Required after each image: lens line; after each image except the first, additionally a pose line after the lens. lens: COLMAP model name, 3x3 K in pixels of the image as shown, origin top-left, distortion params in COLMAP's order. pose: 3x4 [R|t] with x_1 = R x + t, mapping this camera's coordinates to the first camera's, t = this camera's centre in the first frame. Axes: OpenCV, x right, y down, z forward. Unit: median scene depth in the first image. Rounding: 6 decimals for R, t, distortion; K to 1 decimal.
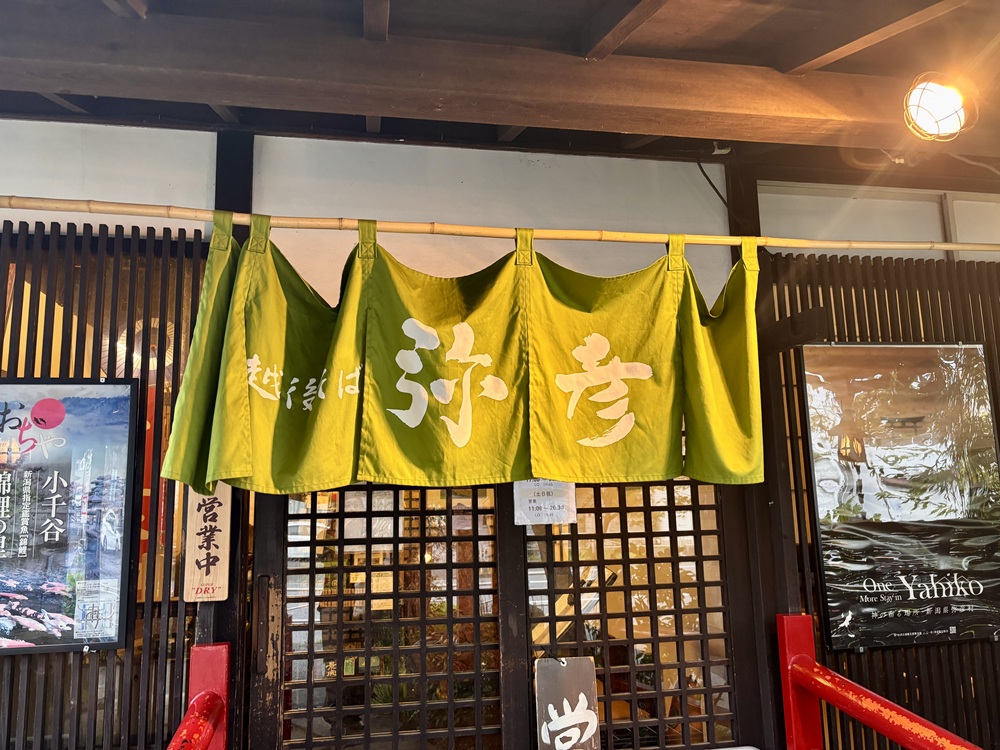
lens RADIAL K [[774.4, 0, 500.0], [0, 774.4, 375.0], [0, 0, 1]] dist [0.009309, -0.003320]
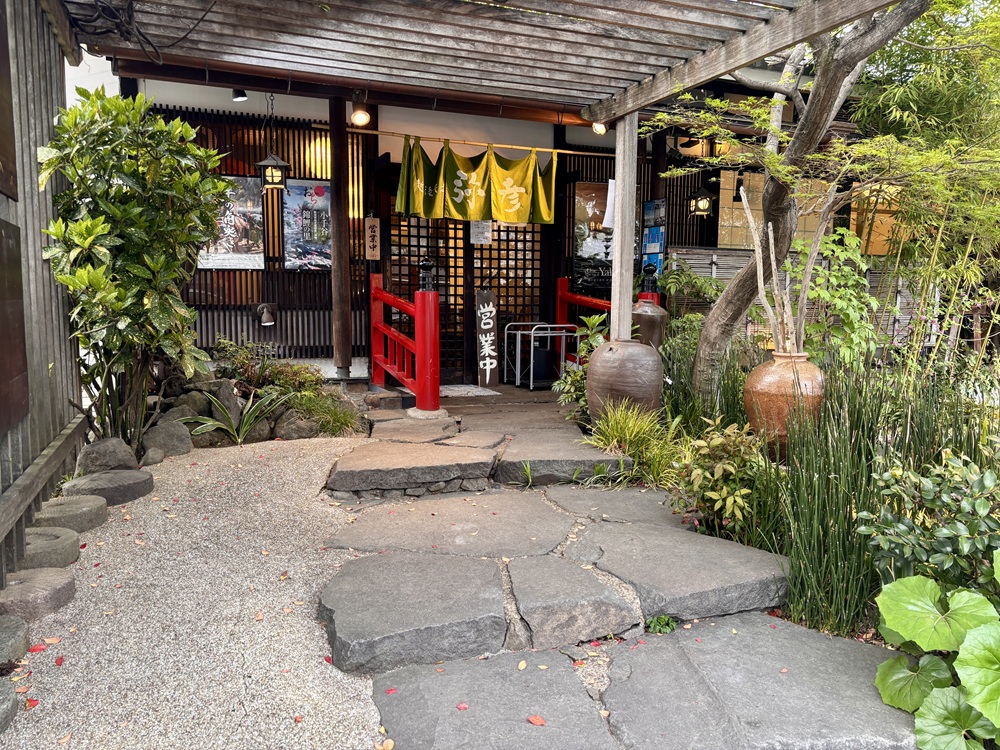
lens RADIAL K [[777.9, 0, 500.0], [0, 777.9, 375.0], [0, 0, 1]] dist [0.109271, -0.000746]
pose [[0.977179, 0.010164, 0.212175, -0.610533], [-0.060569, 0.970720, 0.232454, -0.008935], [-0.203600, -0.240000, 0.949182, -2.358052]]
